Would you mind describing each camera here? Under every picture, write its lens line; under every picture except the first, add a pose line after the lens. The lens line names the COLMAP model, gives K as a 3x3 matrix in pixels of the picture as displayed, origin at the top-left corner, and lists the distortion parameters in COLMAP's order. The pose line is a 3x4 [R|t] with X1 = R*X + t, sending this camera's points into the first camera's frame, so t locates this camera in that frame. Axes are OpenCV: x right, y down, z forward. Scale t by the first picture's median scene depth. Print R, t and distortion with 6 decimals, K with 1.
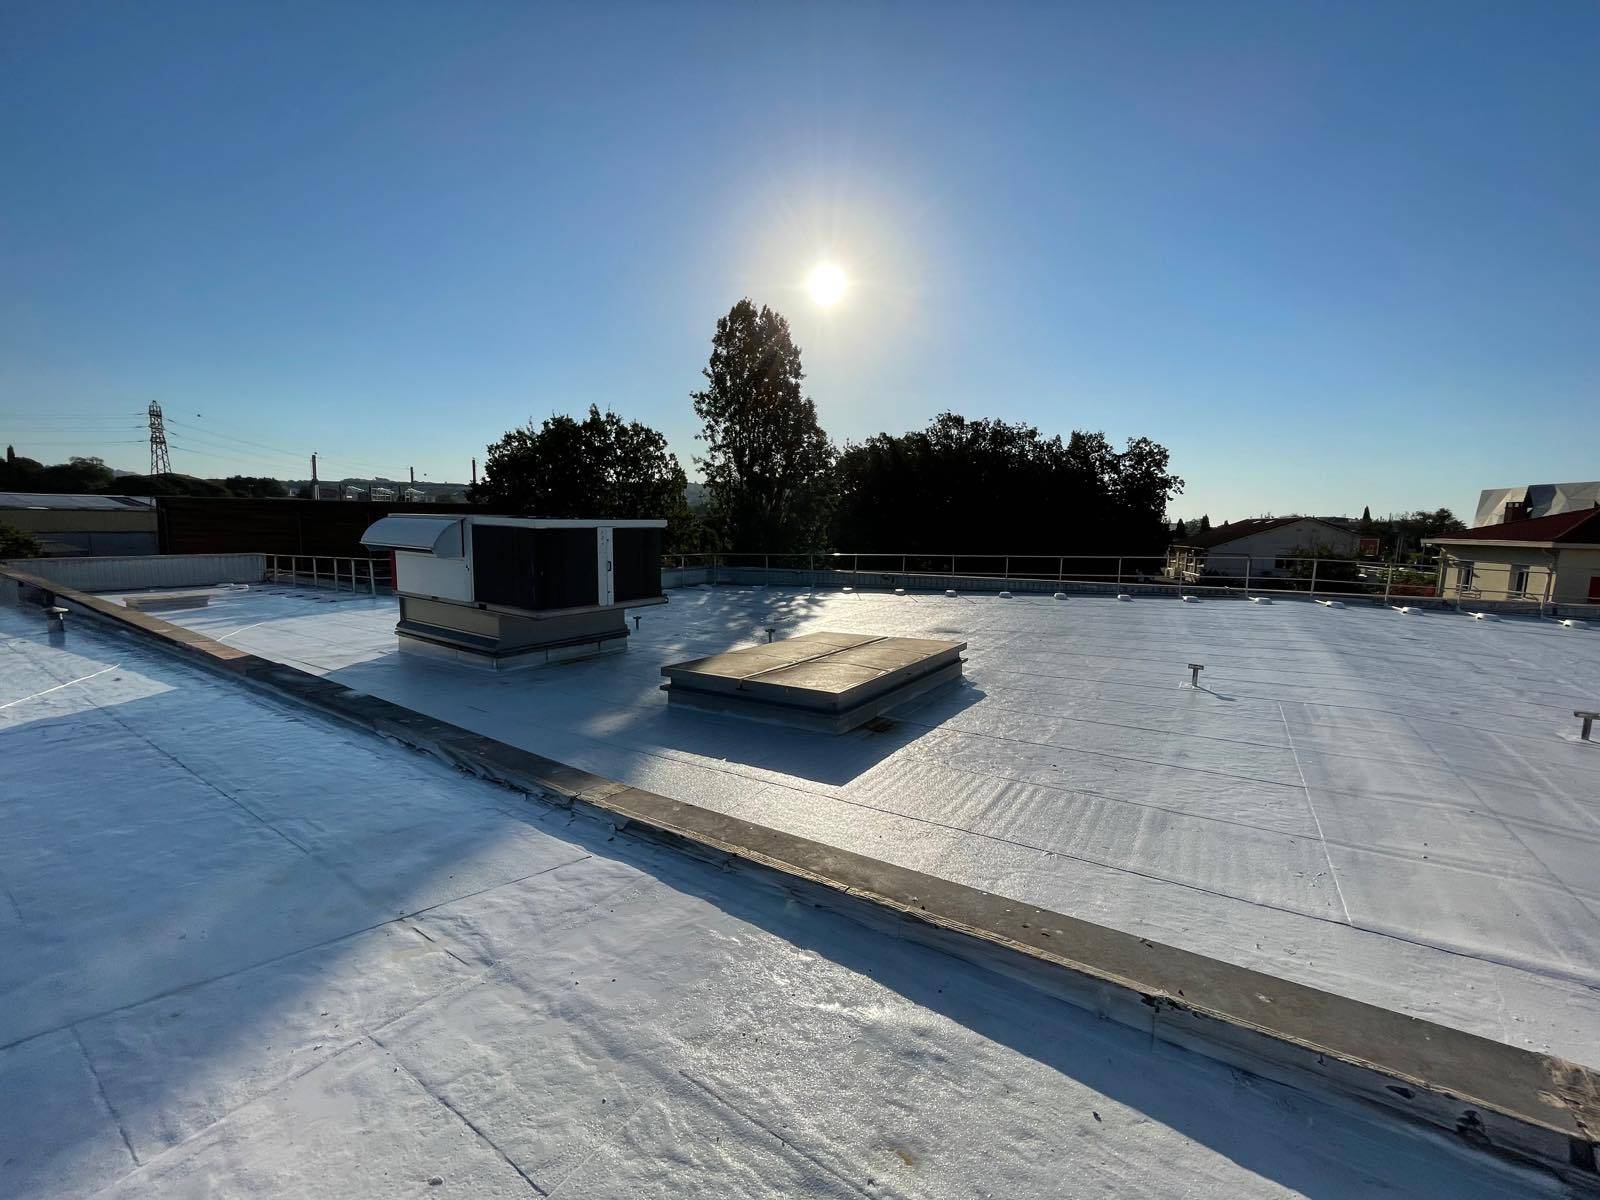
lens RADIAL K [[648.6, 0, 797.1], [0, 648.6, 595.8], [0, 0, 1]] dist [-0.002795, -0.000070]
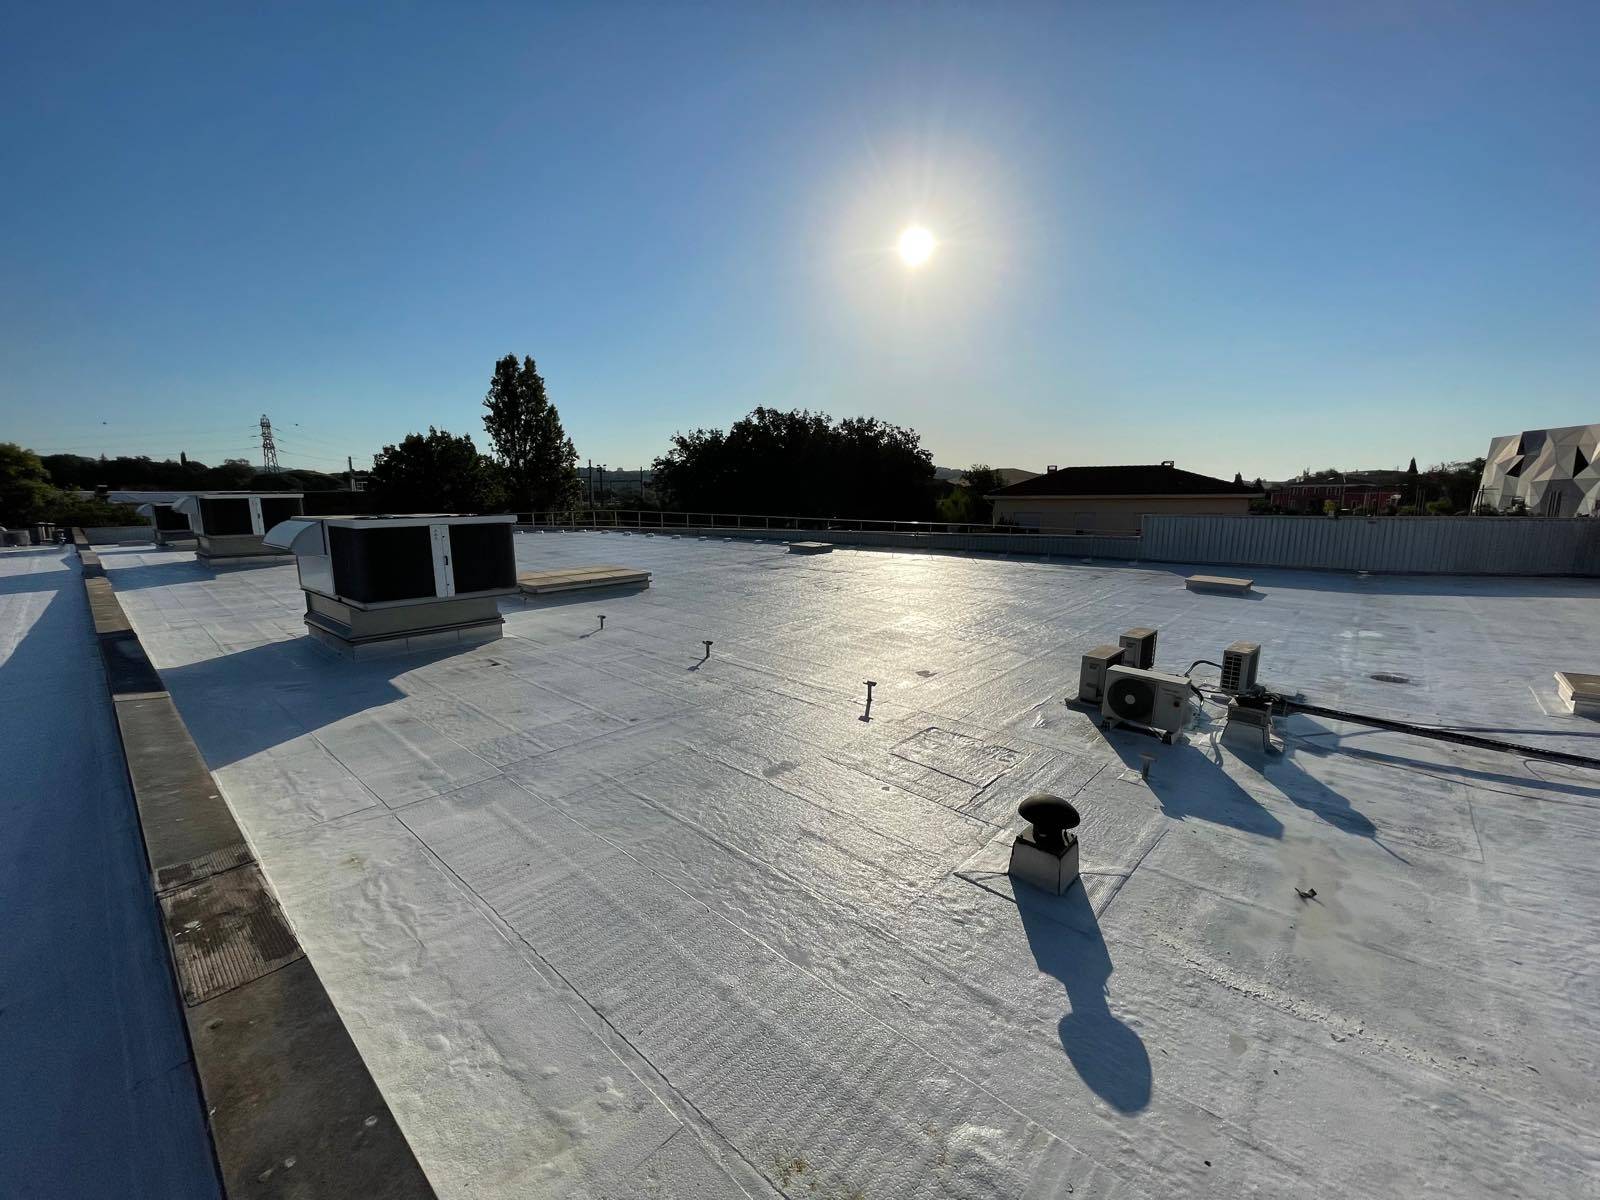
lens RADIAL K [[648.6, 0, 804.4], [0, 648.6, 593.6], [0, 0, 1]] dist [-0.002795, -0.000070]
pose [[0.990872, -0.011765, -0.134292, 0.227045], [0.016877, 0.999173, 0.036994, 0.020611], [0.133746, -0.038923, 0.990251, -0.133684]]
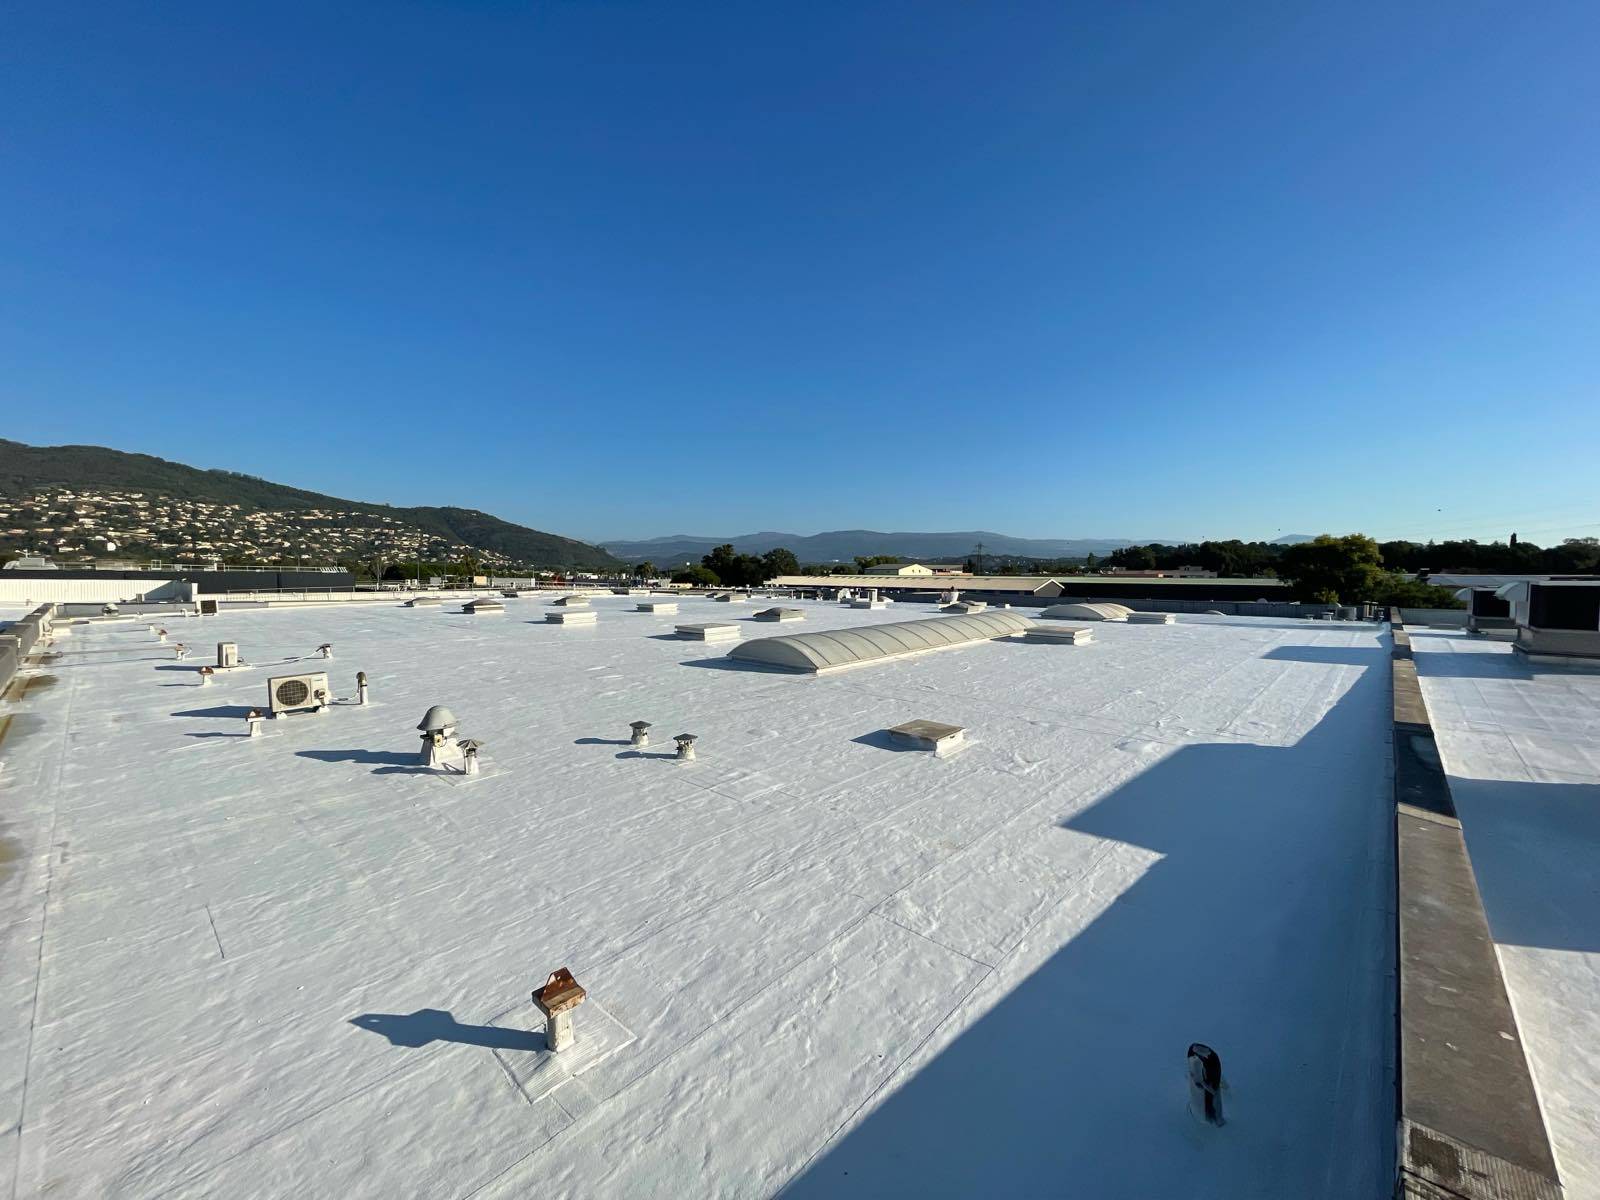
lens RADIAL K [[648.6, 0, 802.2], [0, 648.6, 600.2], [0, 0, 1]] dist [-0.002795, -0.000070]
pose [[-0.144430, 0.013244, -0.989426, 0.187007], [-0.127033, 0.991388, 0.031813, 0.015502], [0.981327, 0.130284, -0.141504, -0.108567]]
